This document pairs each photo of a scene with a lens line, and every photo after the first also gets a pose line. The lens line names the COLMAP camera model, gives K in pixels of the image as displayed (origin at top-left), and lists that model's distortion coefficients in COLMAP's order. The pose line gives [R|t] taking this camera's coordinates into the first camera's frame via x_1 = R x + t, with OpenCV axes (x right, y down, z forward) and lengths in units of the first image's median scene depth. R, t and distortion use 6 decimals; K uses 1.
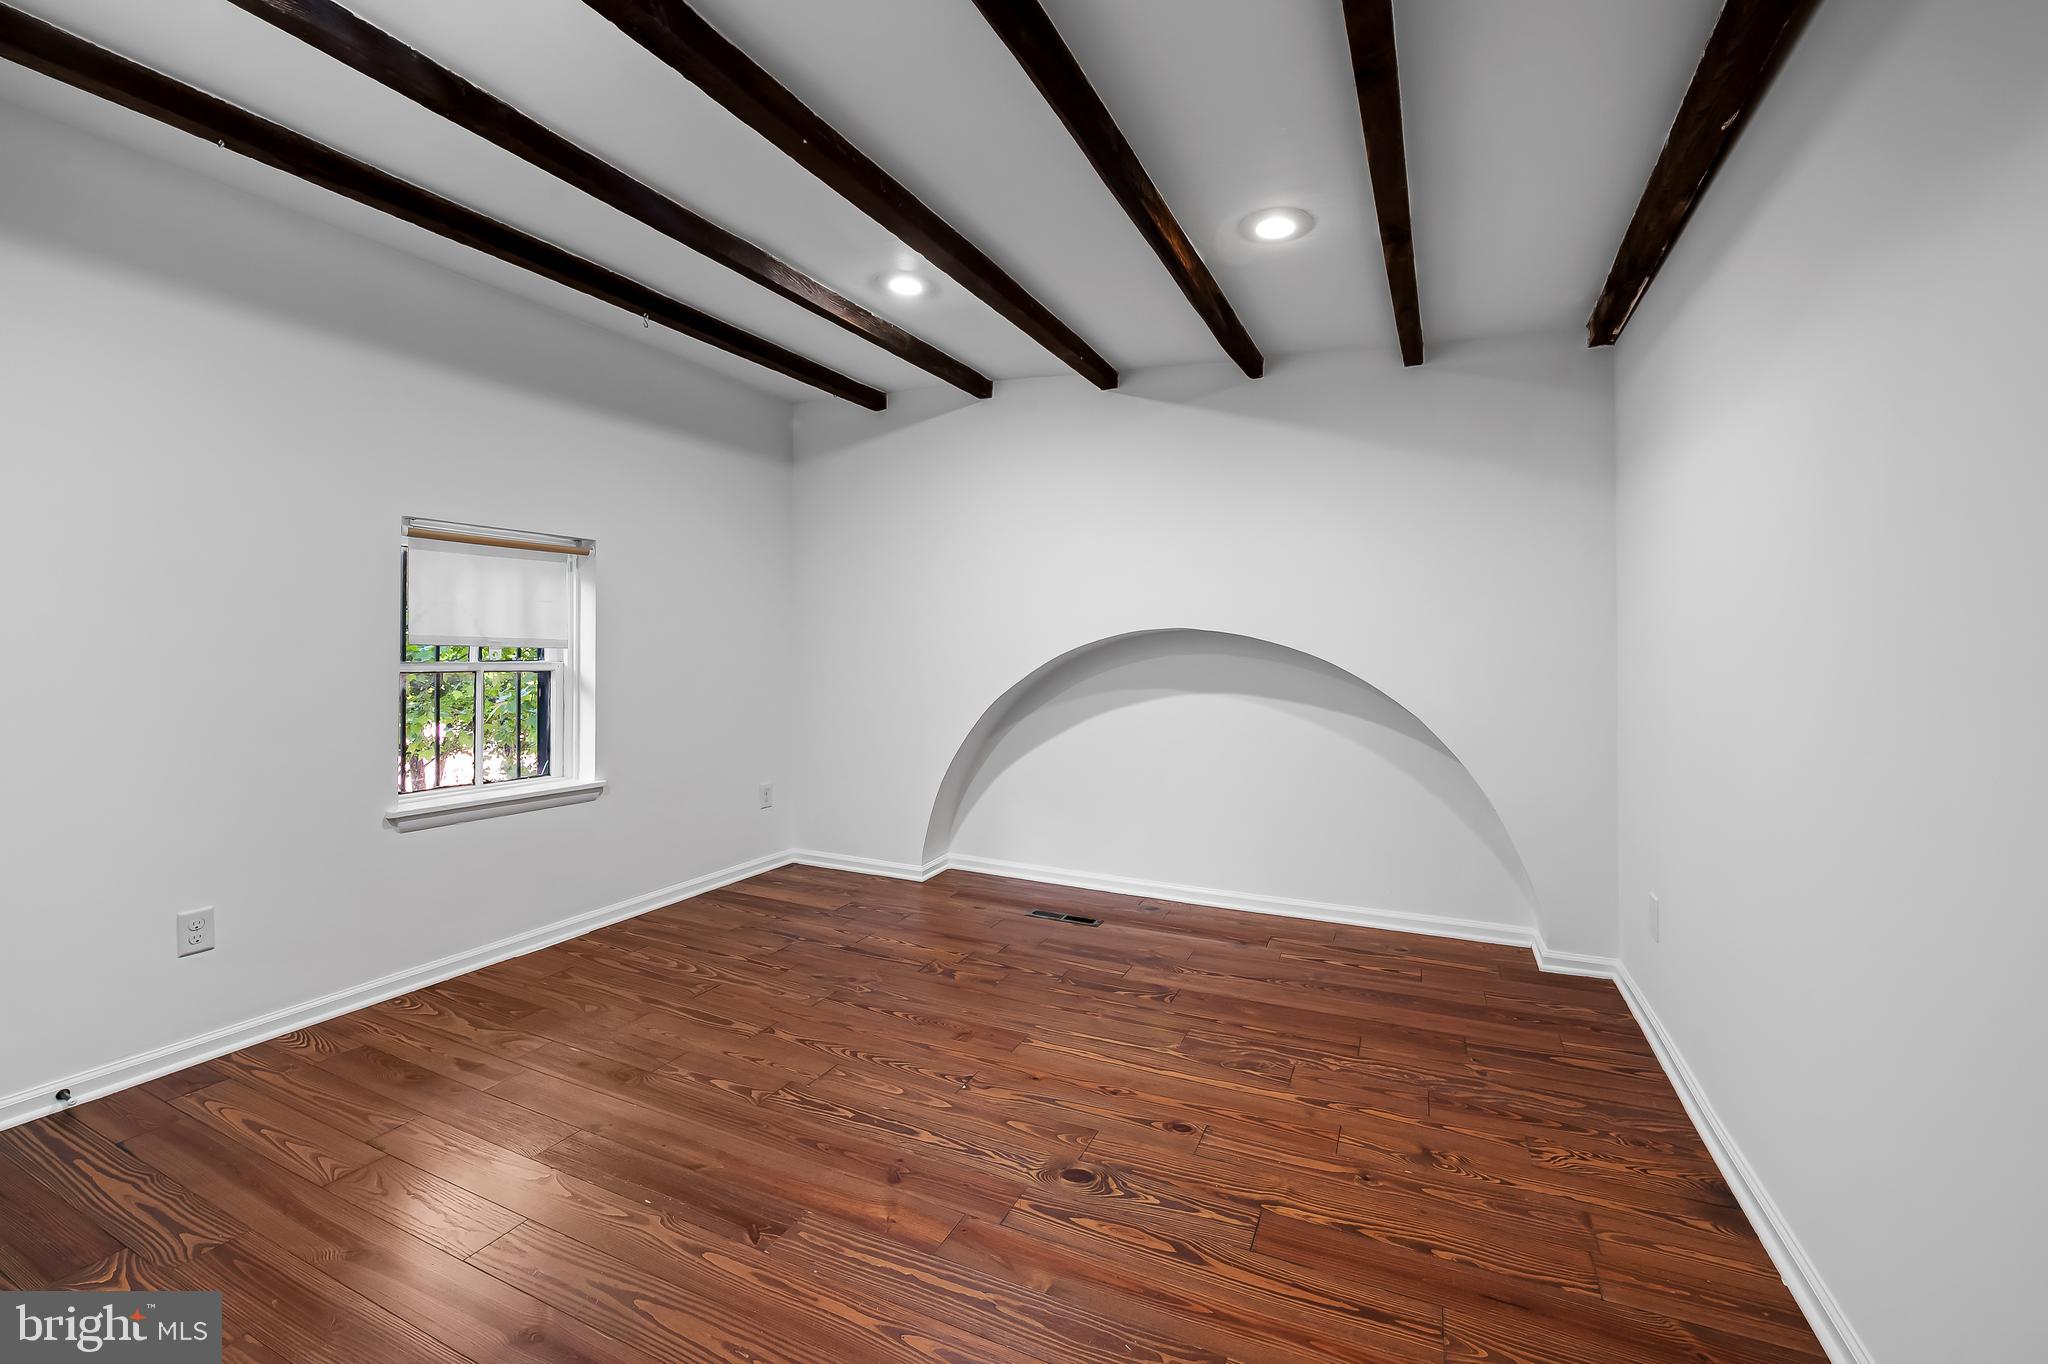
lens RADIAL K [[824.1, 0, 1029.9], [0, 824.1, 673.8], [0, 0, 1]] dist [-0.001716, -0.000276]
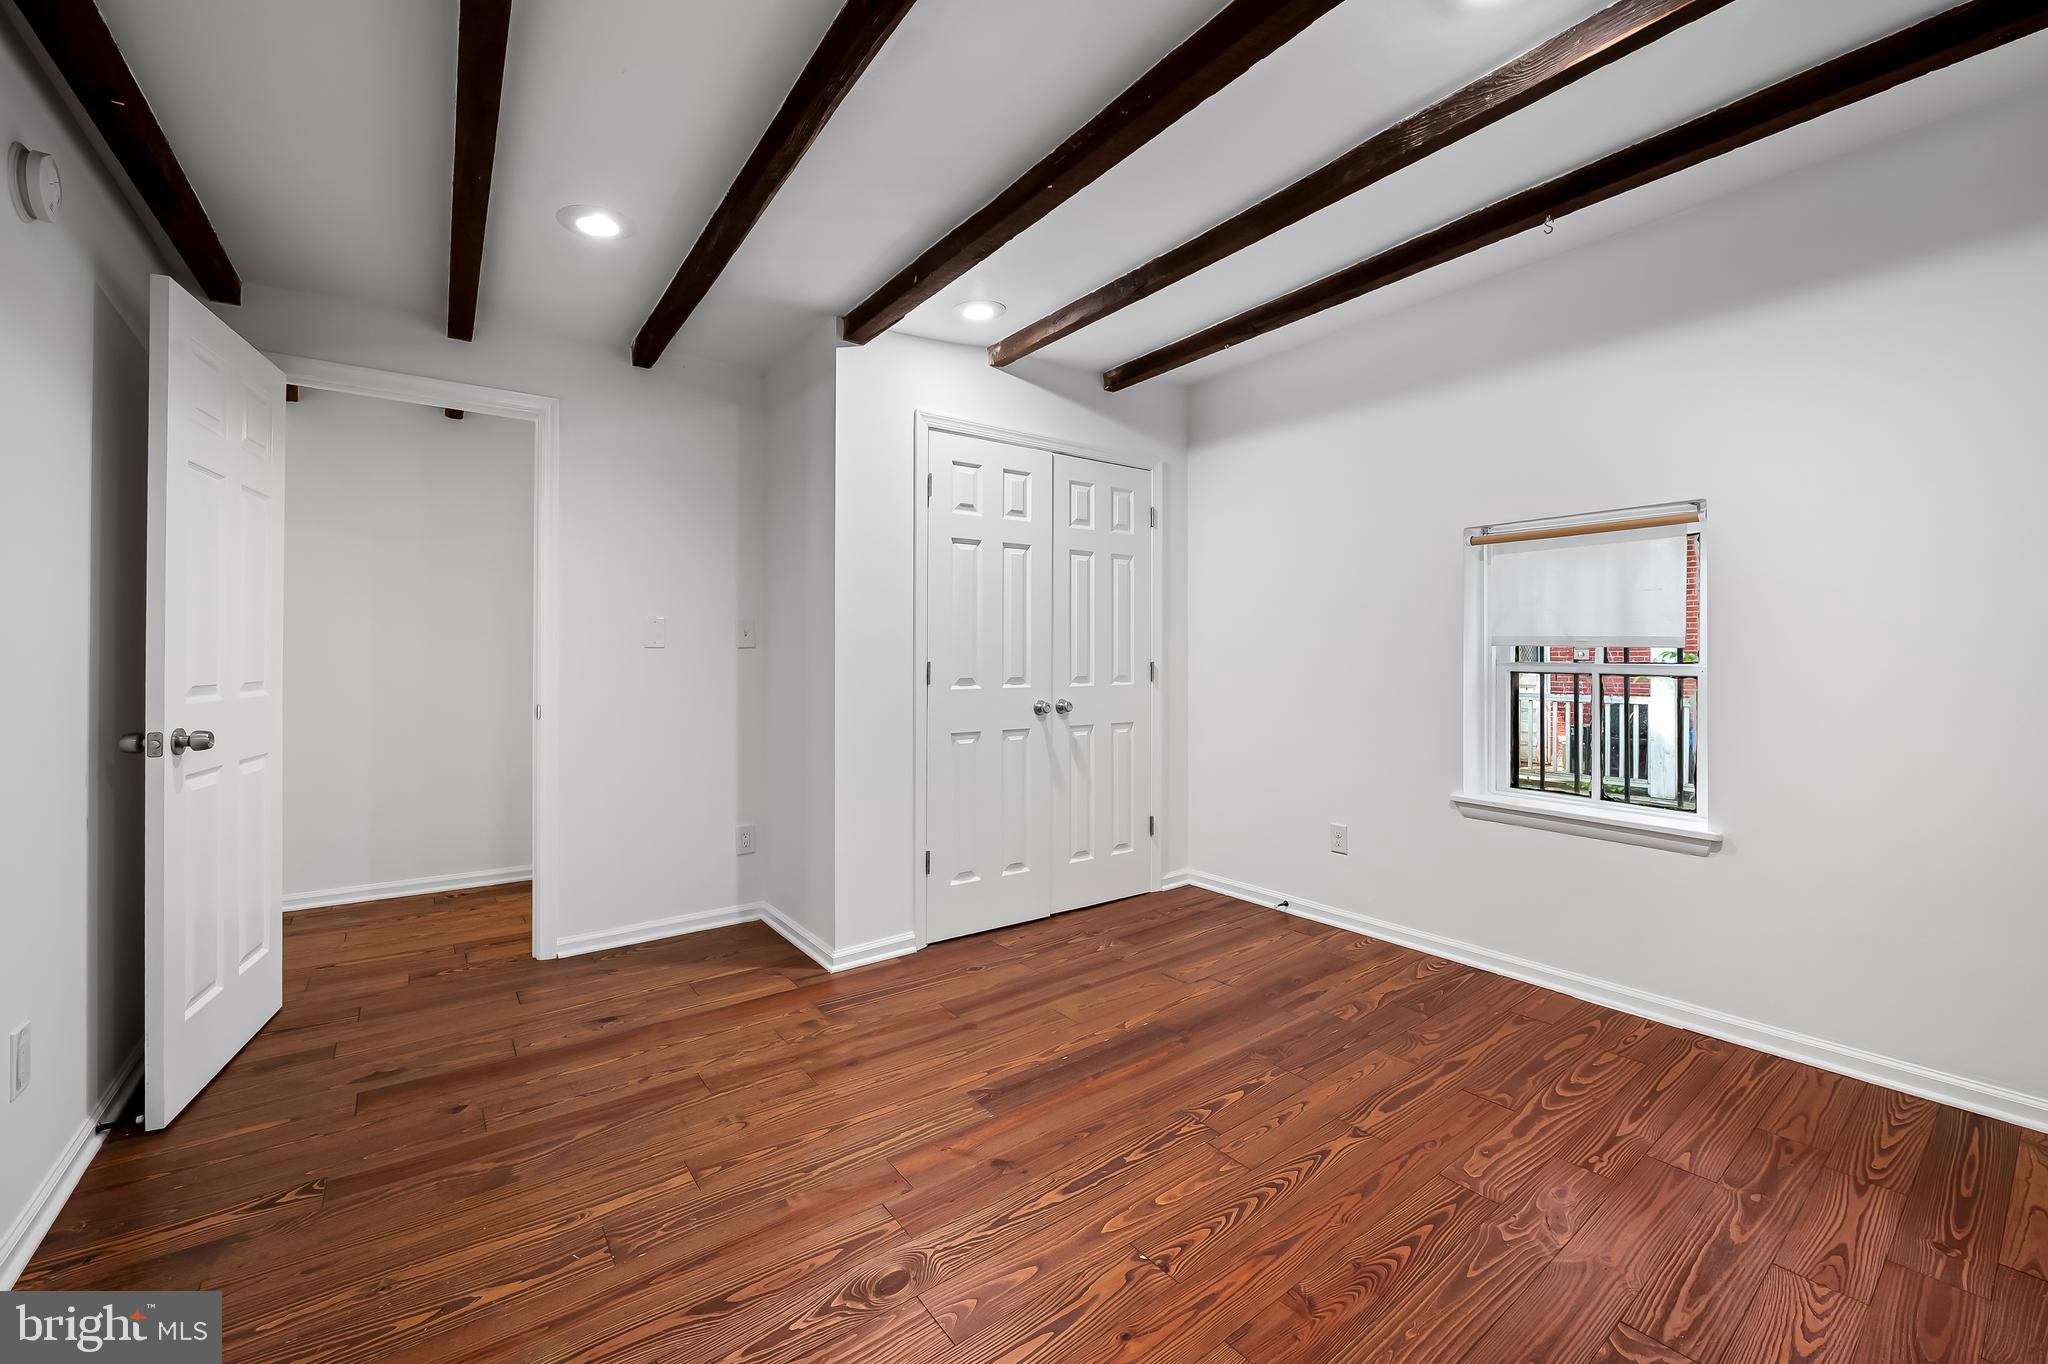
lens RADIAL K [[824.1, 0, 1029.9], [0, 824.1, 673.8], [0, 0, 1]] dist [-0.001716, -0.000276]
pose [[-0.462402, 0.022085, -0.886396, 0.600482], [-0.024555, 0.998987, 0.037700, -0.031532], [0.886331, 0.039198, -0.461391, 1.242960]]
